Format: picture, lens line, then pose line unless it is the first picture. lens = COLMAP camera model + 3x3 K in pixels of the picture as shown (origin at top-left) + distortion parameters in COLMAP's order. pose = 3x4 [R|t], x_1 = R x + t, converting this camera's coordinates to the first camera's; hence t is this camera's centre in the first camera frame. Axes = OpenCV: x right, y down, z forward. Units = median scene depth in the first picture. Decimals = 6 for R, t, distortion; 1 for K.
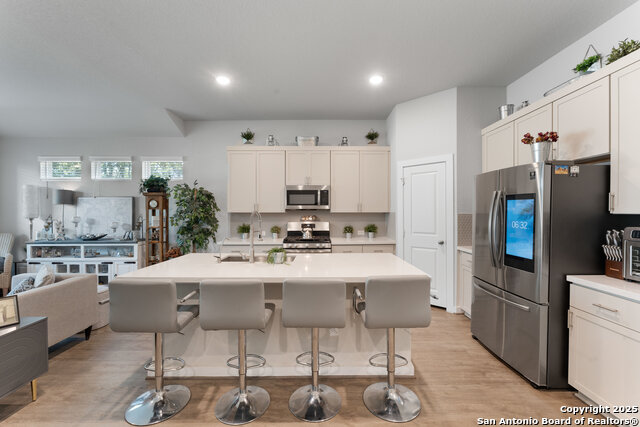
lens RADIAL K [[265.8, 0, 318.6], [0, 265.8, 212.6], [0, 0, 1]] dist [-0.001888, -0.000070]
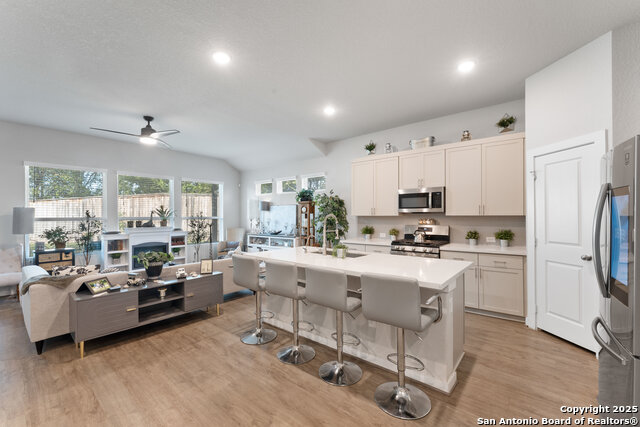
lens RADIAL K [[265.5, 0, 318.8], [0, 265.5, 214.6], [0, 0, 1]] dist [-0.001848, -0.000064]
pose [[0.770664, -0.004294, -0.637228, 0.298182], [0.001642, 0.999987, -0.004753, -0.000335], [0.637240, 0.002617, 0.770661, 0.002056]]
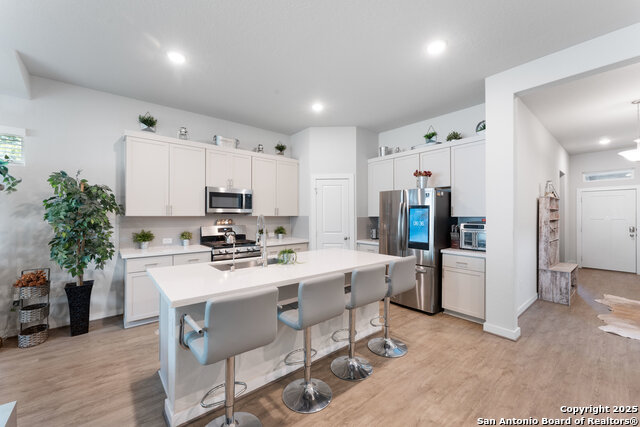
lens RADIAL K [[256.4, 0, 320.0], [0, 256.4, 213.5], [0, 0, 1]] dist [0.000790, 0.000176]
pose [[0.765321, 0.006511, 0.643616, -0.395388], [0.000041, 0.999948, -0.010165, -0.000214], [-0.643649, 0.007806, 0.765281, 0.072441]]
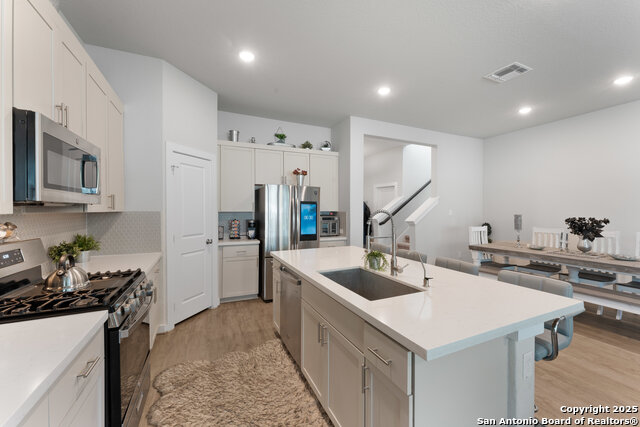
lens RADIAL K [[256.4, 0, 320.0], [0, 256.4, 213.5], [0, 0, 1]] dist [0.000790, 0.000176]
pose [[-0.418038, -0.012734, 0.908340, -0.474274], [0.000390, 0.999899, 0.014197, -0.004877], [-0.908430, 0.006289, -0.417991, 0.847228]]
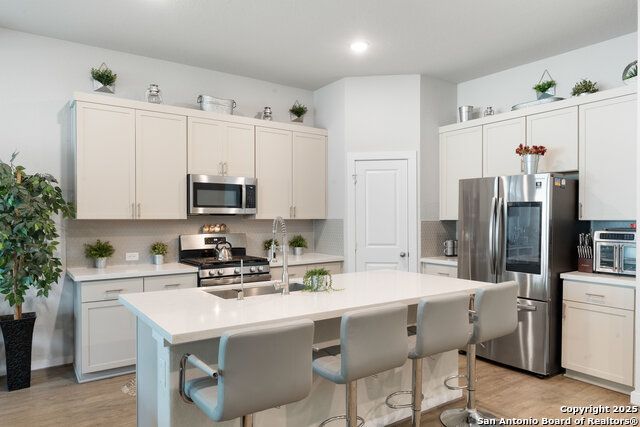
lens RADIAL K [[428.7, 0, 319.3], [0, 428.7, 221.6], [0, 0, 1]] dist [0.000953, -0.001826]
pose [[0.815344, -0.003637, 0.578966, -0.447550], [0.000669, 0.999986, 0.005339, 0.000014], [-0.578977, -0.003965, 0.815334, 0.039154]]
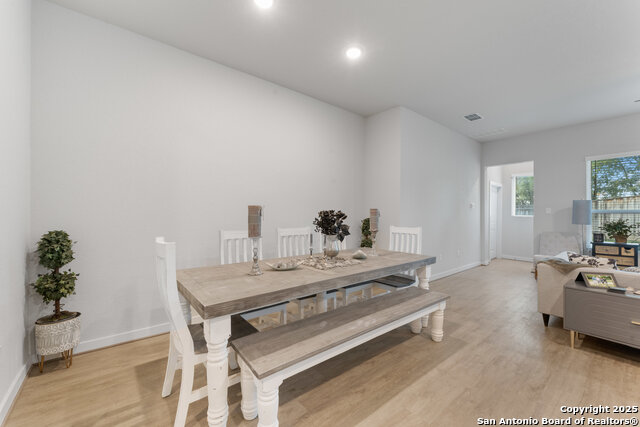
lens RADIAL K [[250.6, 0, 320.2], [0, 250.6, 215.3], [0, 0, 1]] dist [0.000042, -0.000023]
pose [[-0.780556, 0.000884, -0.625085, 0.278132], [-0.003368, 0.999979, 0.005620, 0.027302], [0.625077, 0.006492, -0.780536, 0.199654]]
